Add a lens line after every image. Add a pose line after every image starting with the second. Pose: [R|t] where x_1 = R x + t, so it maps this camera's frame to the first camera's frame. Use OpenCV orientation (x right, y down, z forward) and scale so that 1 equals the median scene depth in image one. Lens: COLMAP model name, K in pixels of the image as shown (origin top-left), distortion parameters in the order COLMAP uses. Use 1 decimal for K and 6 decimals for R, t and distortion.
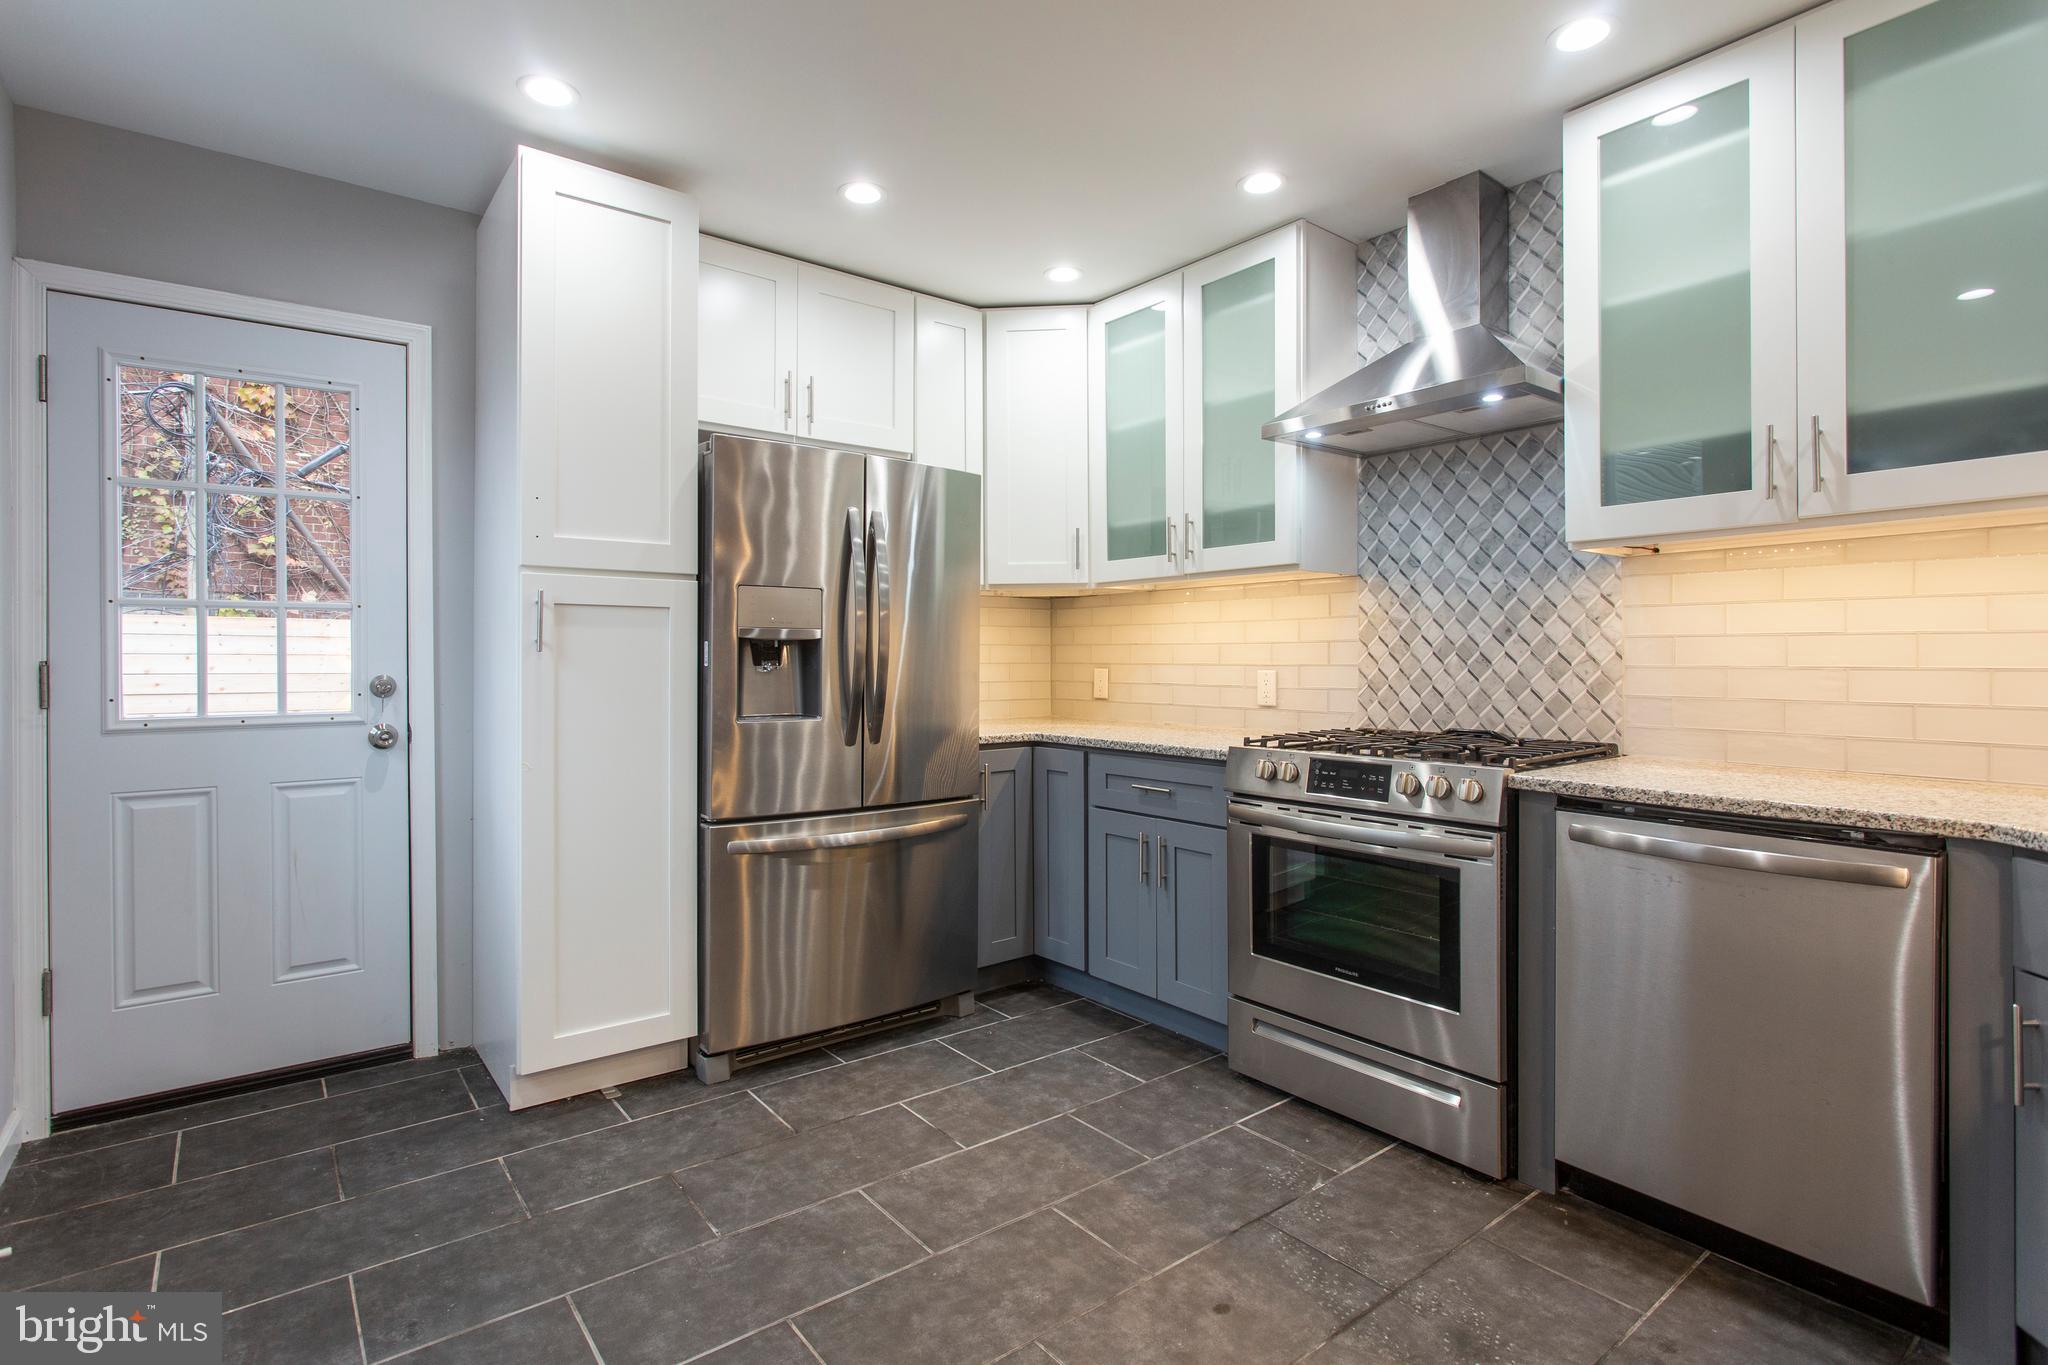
lens RADIAL K [[998.8, 0, 1026.8], [0, 998.8, 657.8], [0, 0, 1]] dist [-0.004235, -0.000470]
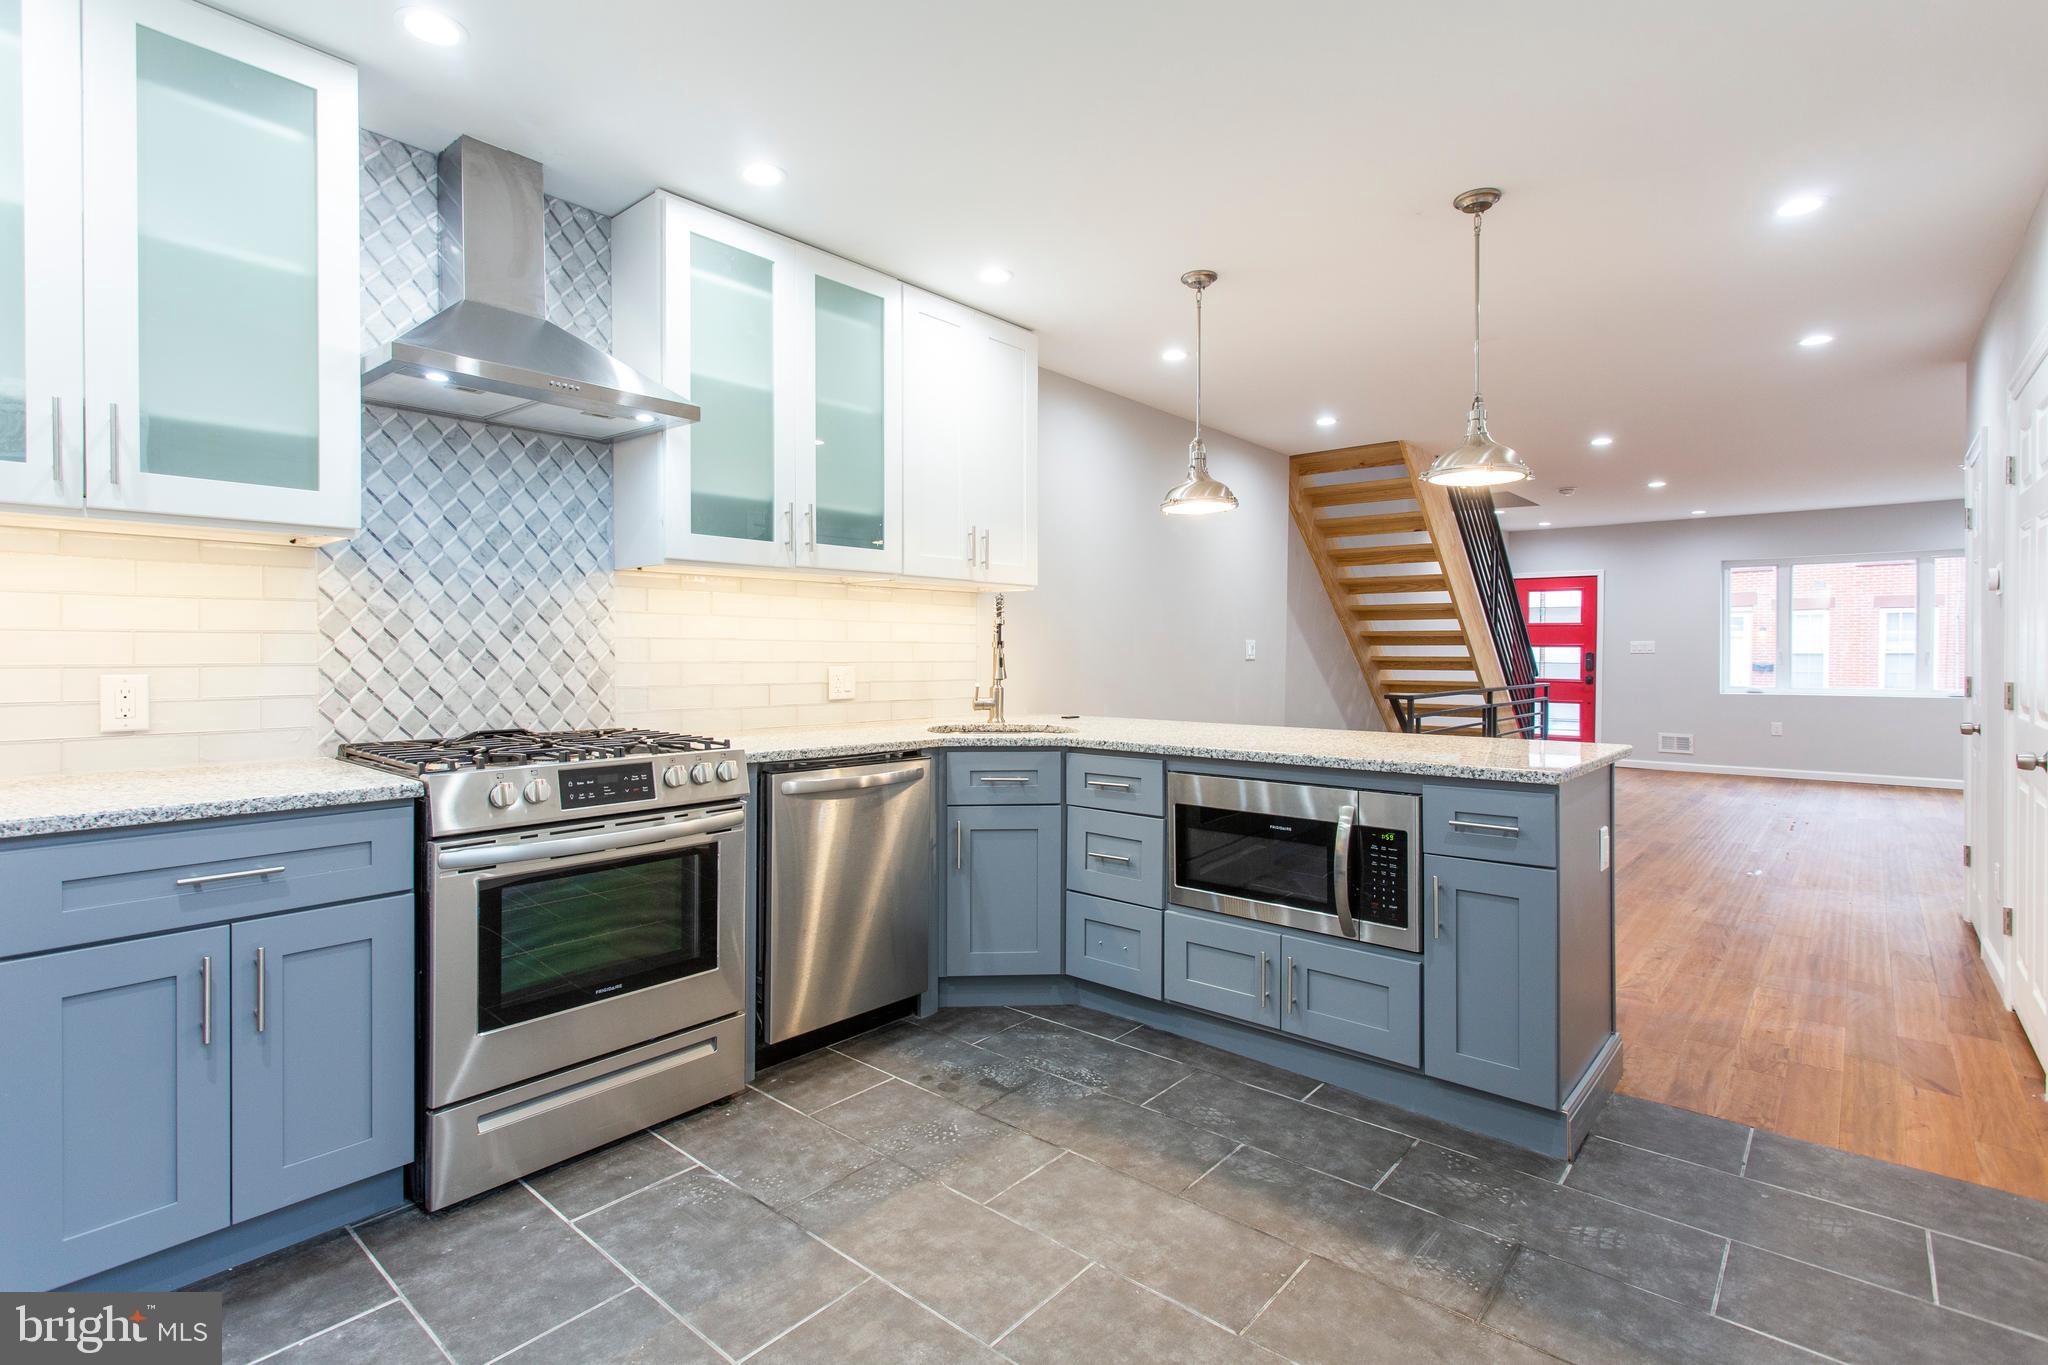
lens RADIAL K [[998.3, 0, 980.2], [0, 998.3, 658.8], [0, 0, 1]] dist [0.002871, 0.000814]
pose [[-0.186978, -0.006023, 0.982346, -0.589791], [-0.003219, 0.999980, 0.005518, -0.003202], [-0.982359, -0.002131, -0.186993, 0.732129]]
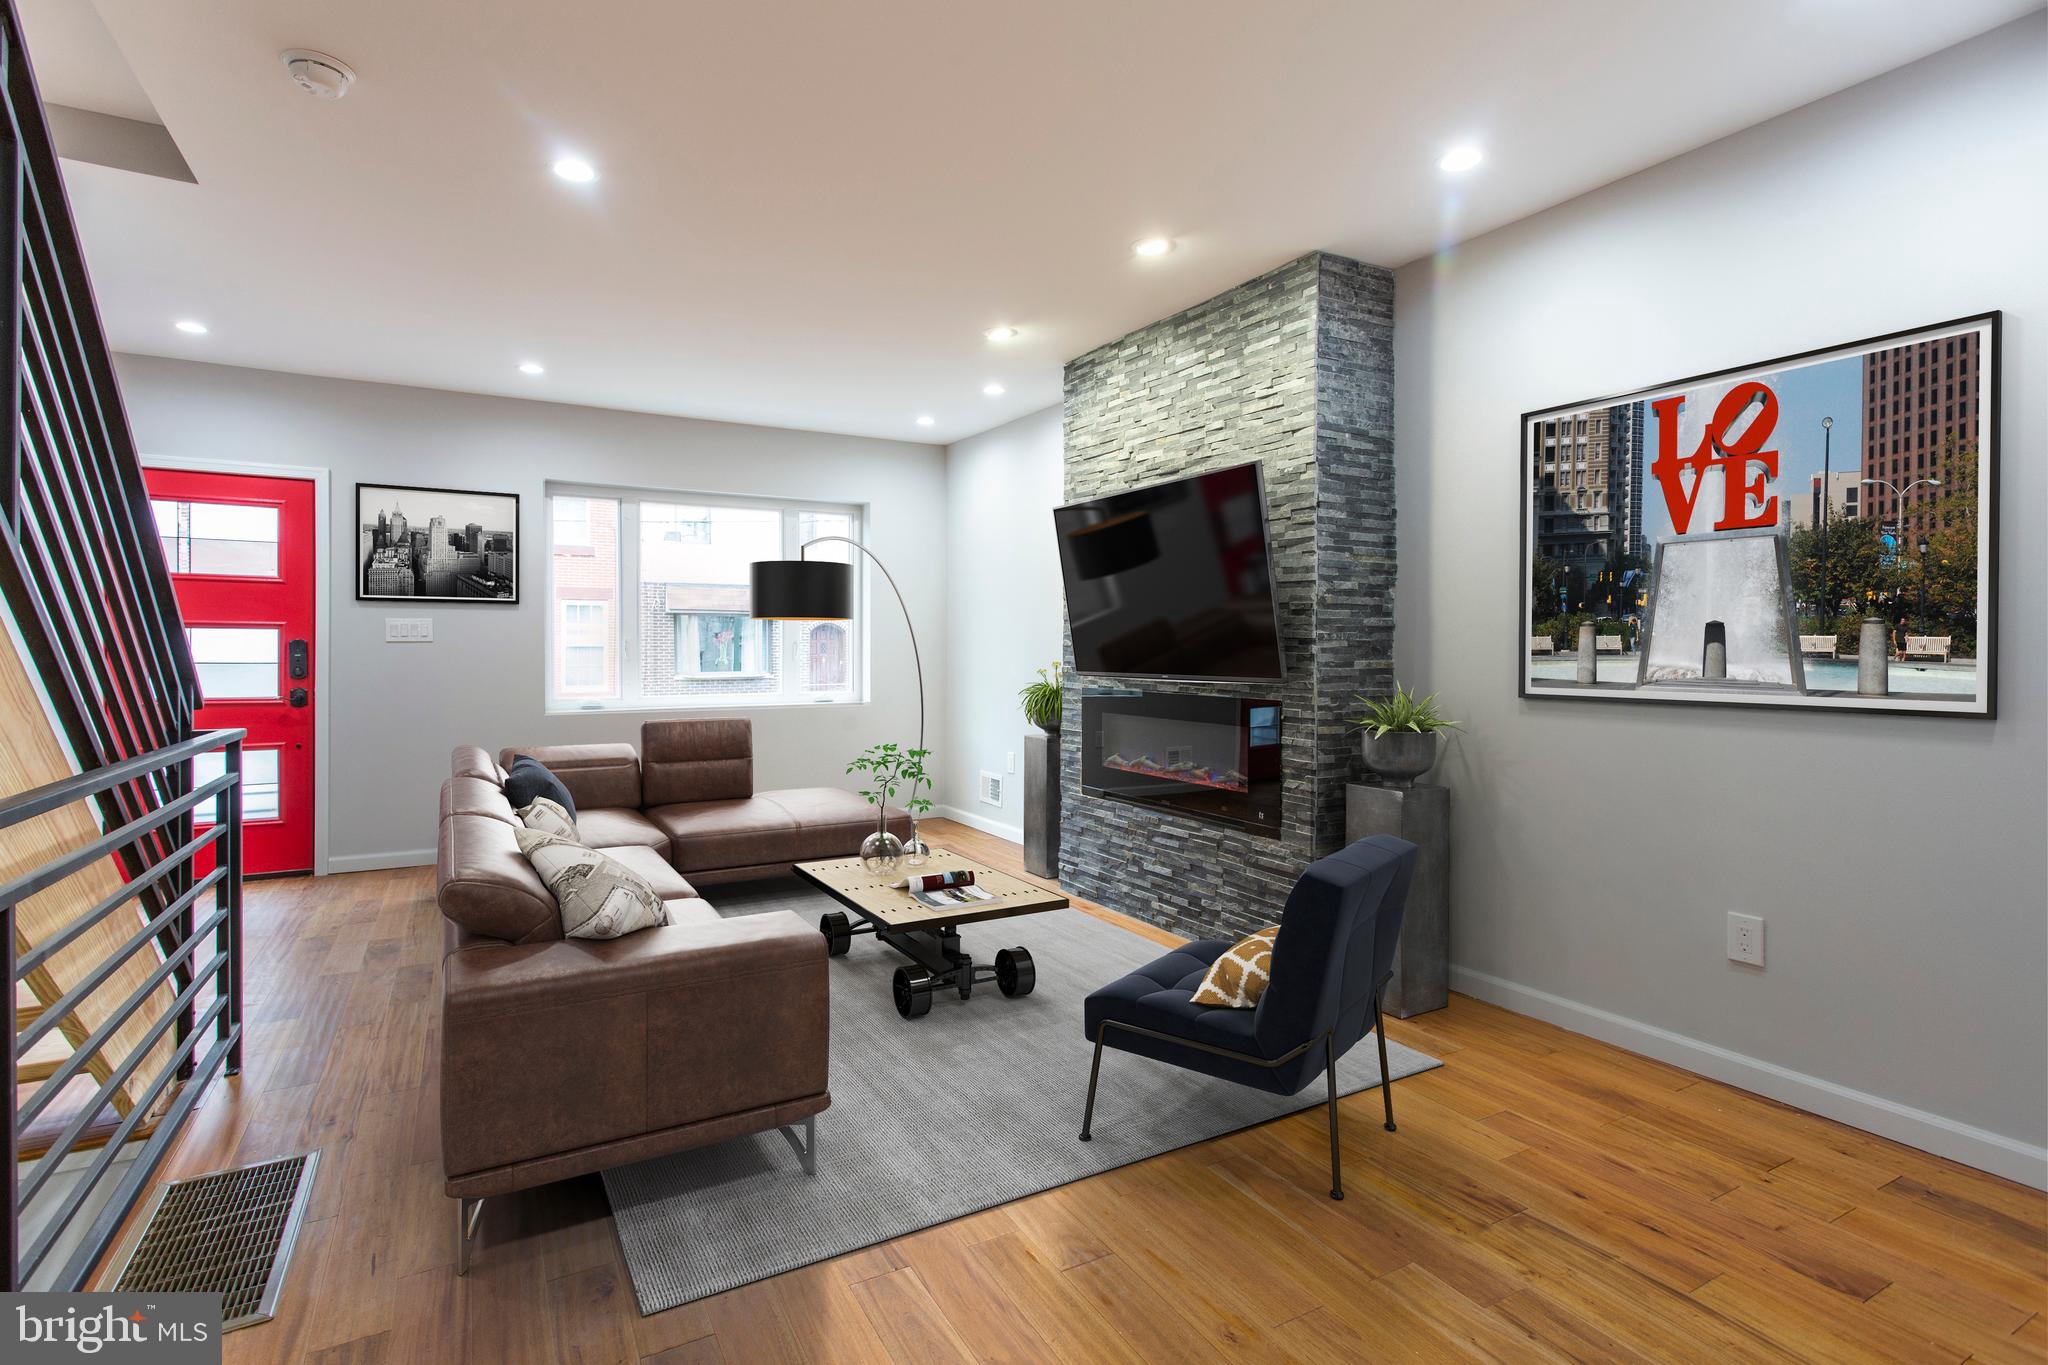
lens RADIAL K [[977.8, 0, 1012.7], [0, 977.8, 664.4], [0, 0, 1]] dist [-0.001410, 0.000663]
pose [[-0.990025, -0.004791, 0.140812, 1.145309], [-0.003121, 0.999922, 0.012078, 0.004071], [-0.140859, 0.011518, -0.989963, -0.668262]]
